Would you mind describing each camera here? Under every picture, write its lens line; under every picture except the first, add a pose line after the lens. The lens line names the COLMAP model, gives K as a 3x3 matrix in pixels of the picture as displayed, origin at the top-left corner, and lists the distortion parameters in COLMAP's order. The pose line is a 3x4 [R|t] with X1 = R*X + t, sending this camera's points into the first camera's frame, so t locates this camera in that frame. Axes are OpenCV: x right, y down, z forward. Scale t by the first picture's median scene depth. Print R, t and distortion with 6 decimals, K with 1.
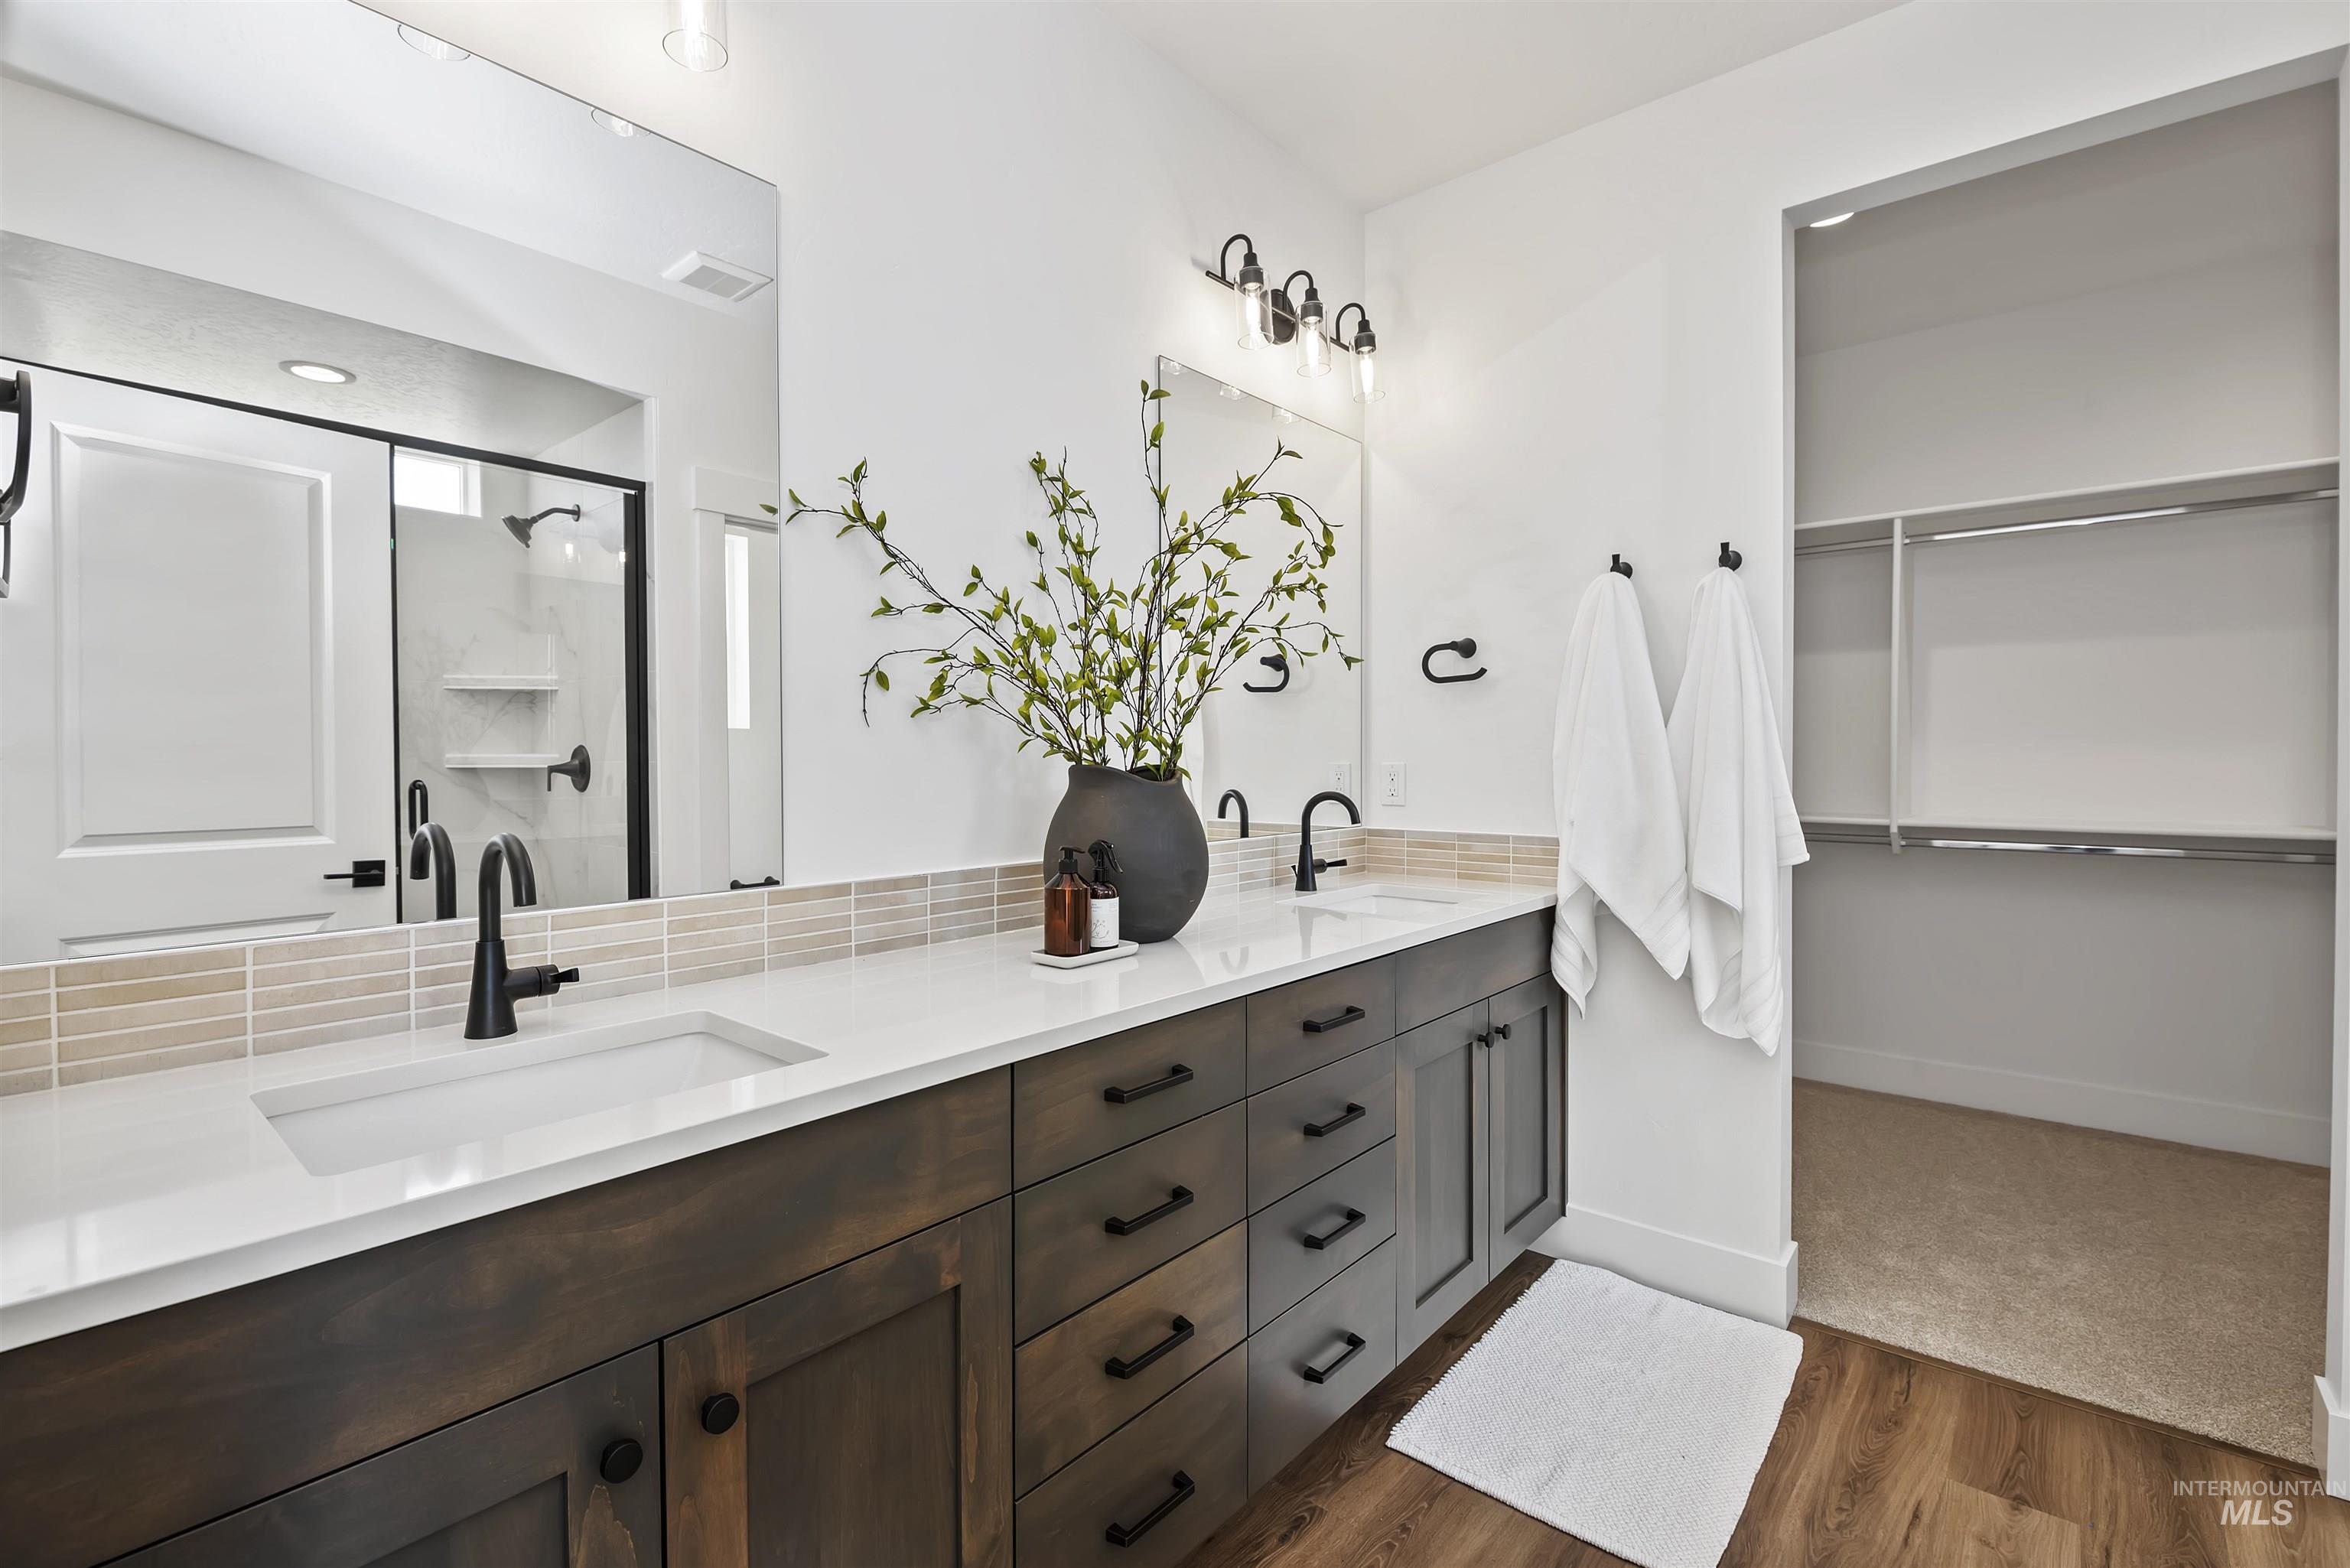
lens RADIAL K [[1007.7, 0, 1176.9], [0, 1007.7, 770.5], [0, 0, 1]] dist [0.003551, -0.009898]
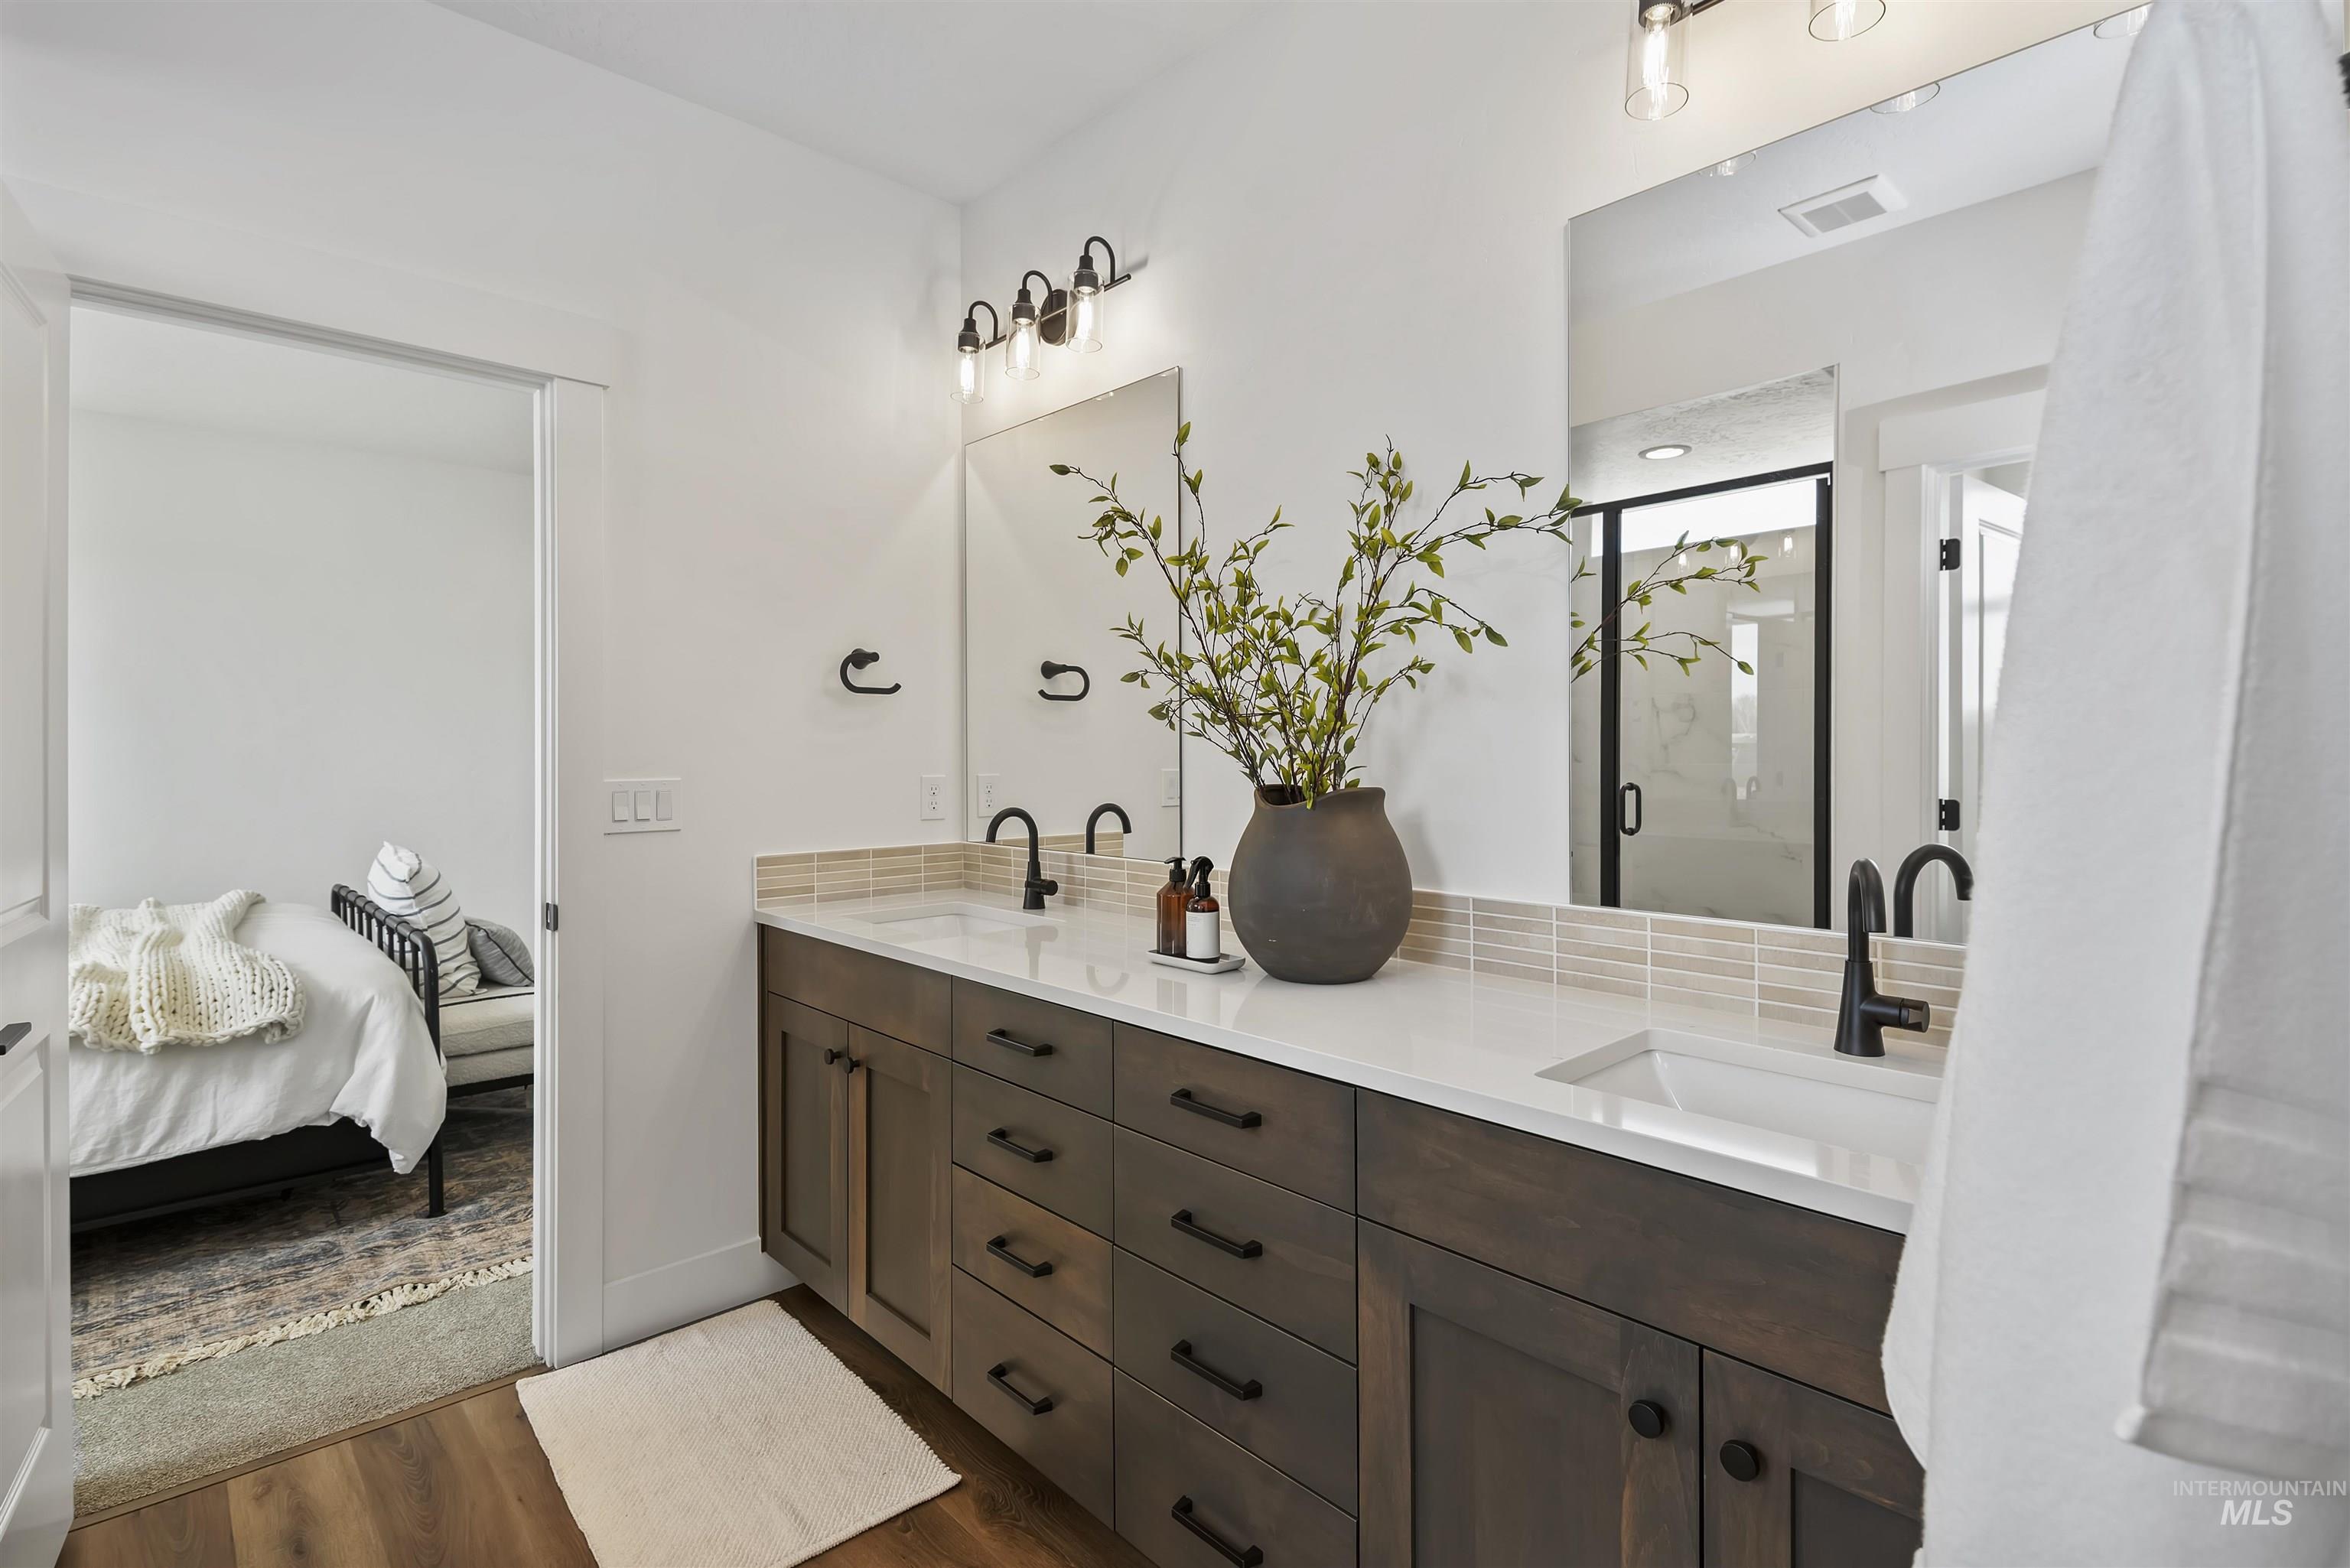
lens RADIAL K [[1115.0, 0, 1207.0], [0, 1115.0, 760.2], [0, 0, 1]] dist [0.004029, 0.000047]
pose [[-0.083947, 0.007199, -0.996444, 1.080843], [-0.013643, 0.999872, 0.008373, -0.040064], [0.996377, 0.014298, -0.083838, 1.101864]]
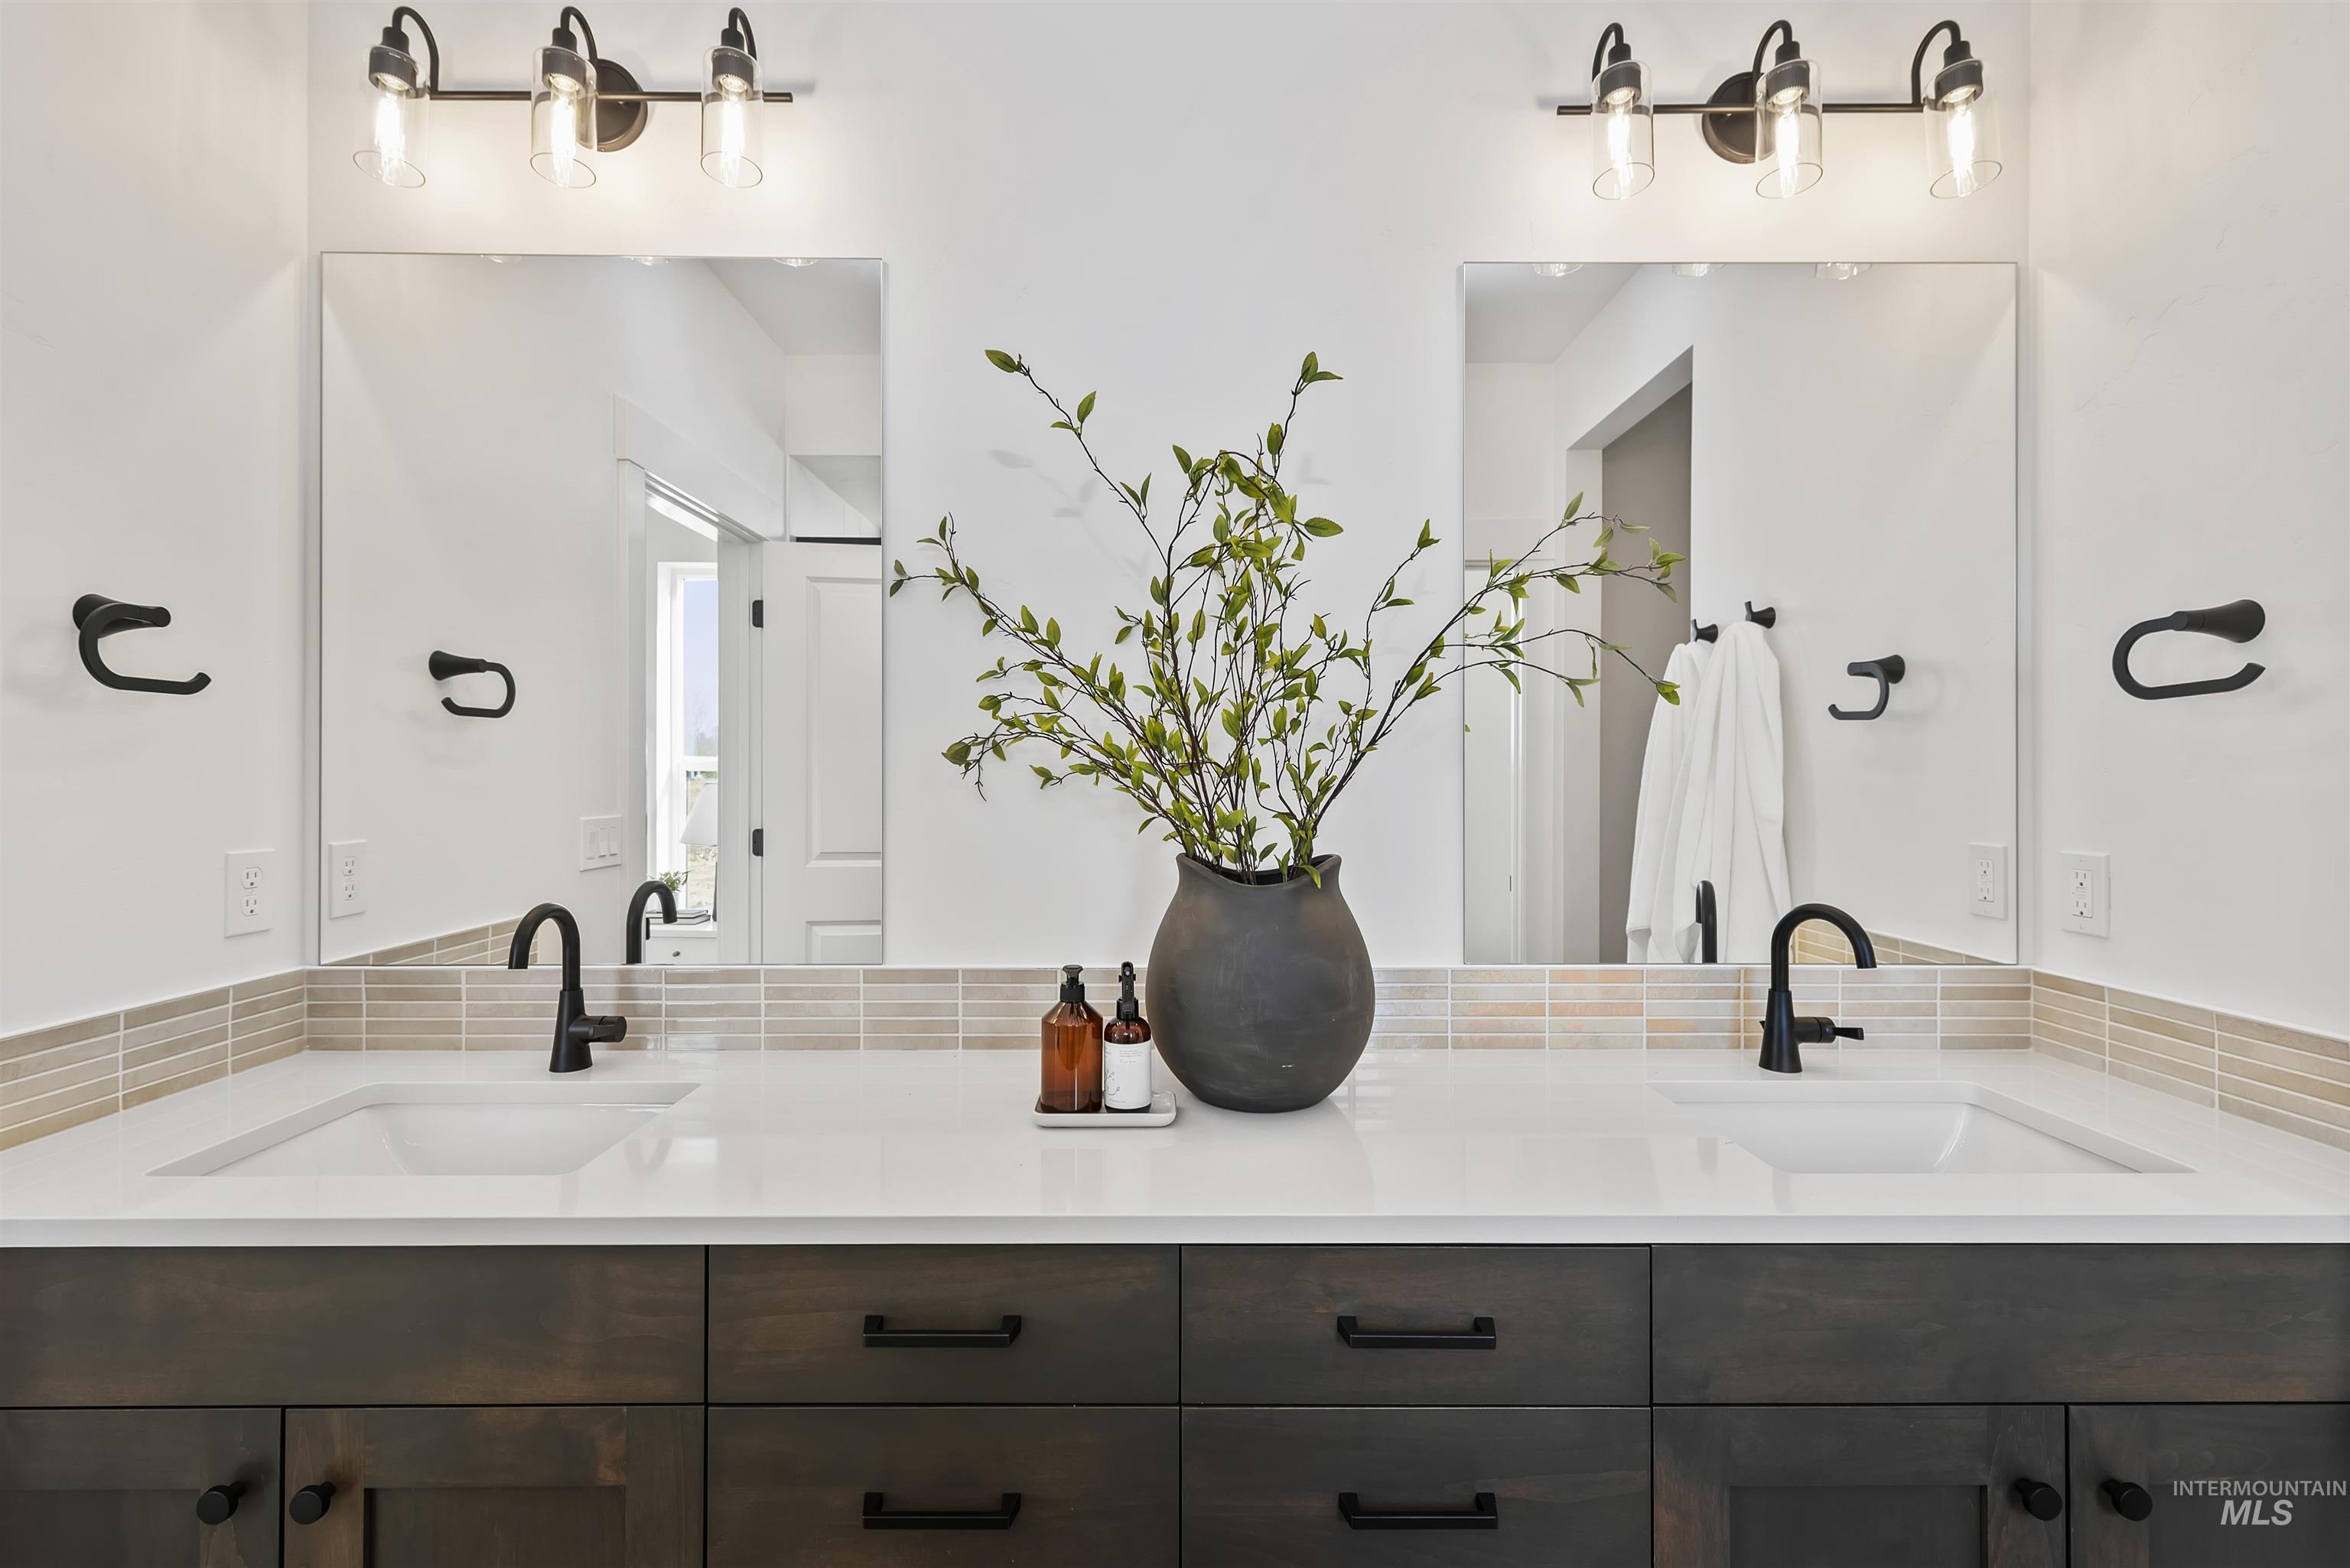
lens RADIAL K [[1006.9, 0, 1170.7], [0, 1006.9, 773.1], [0, 0, 1]] dist [0.002876, -0.000202]
pose [[0.669207, 0.002941, -0.743070, 0.497715], [-0.014850, 0.999845, -0.009416, -0.063708], [0.742928, 0.017336, 0.669147, 0.520959]]
